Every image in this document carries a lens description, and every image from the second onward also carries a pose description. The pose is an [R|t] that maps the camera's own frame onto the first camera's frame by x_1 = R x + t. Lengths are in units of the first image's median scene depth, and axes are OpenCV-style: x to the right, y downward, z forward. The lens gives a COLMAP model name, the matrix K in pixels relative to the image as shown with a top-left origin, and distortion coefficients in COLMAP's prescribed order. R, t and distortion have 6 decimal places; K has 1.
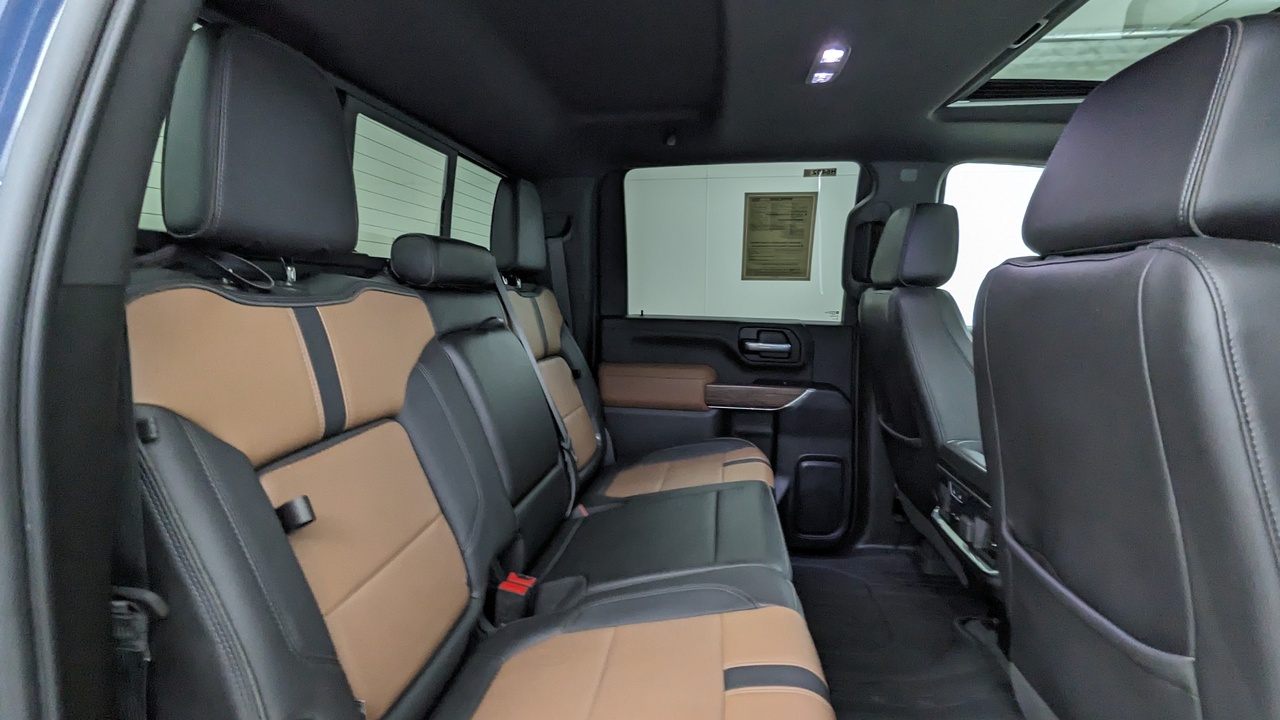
lens RADIAL K [[612.8, 0, 641.8], [0, 612.8, 364.9], [0, 0, 1]] dist [0.000584, -0.000114]
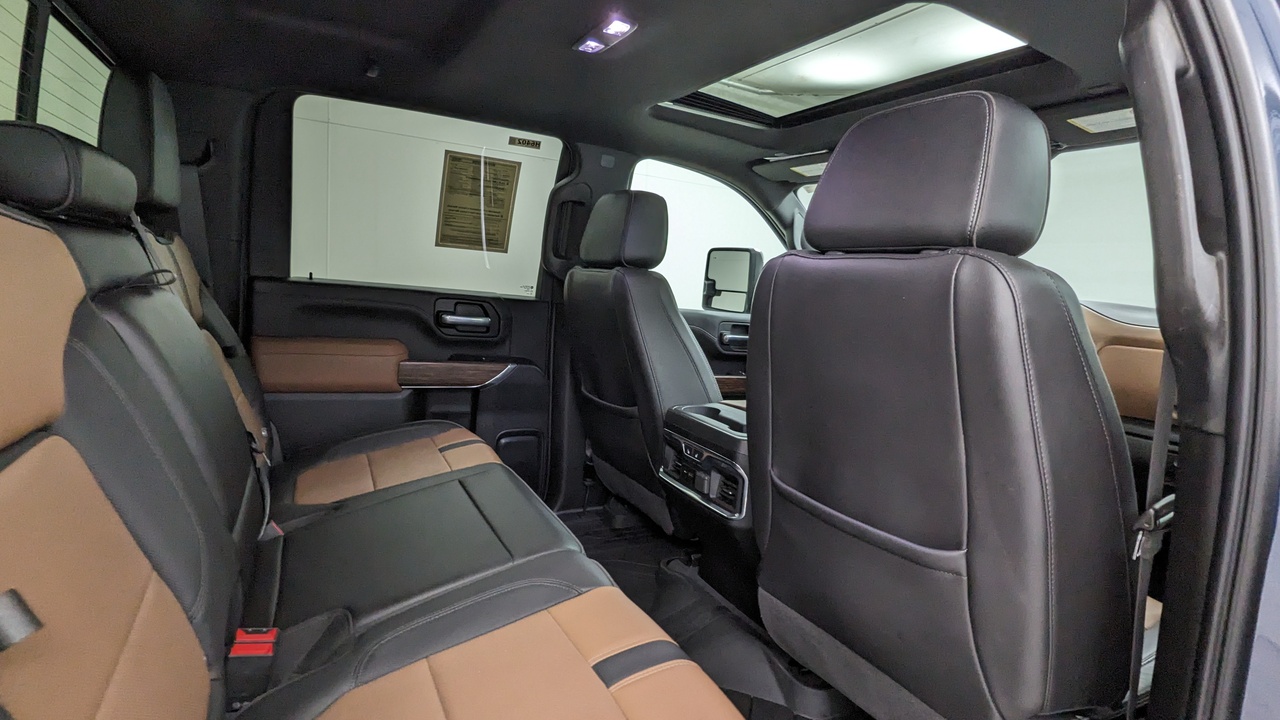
lens RADIAL K [[612.8, 0, 630.6], [0, 612.8, 364.7], [0, 0, 1]] dist [0.000584, -0.000114]
pose [[0.808514, -0.023931, 0.587990, -0.166413], [-0.000748, 0.999130, 0.041693, -0.001351], [-0.588476, -0.034149, 0.807793, 0.104840]]
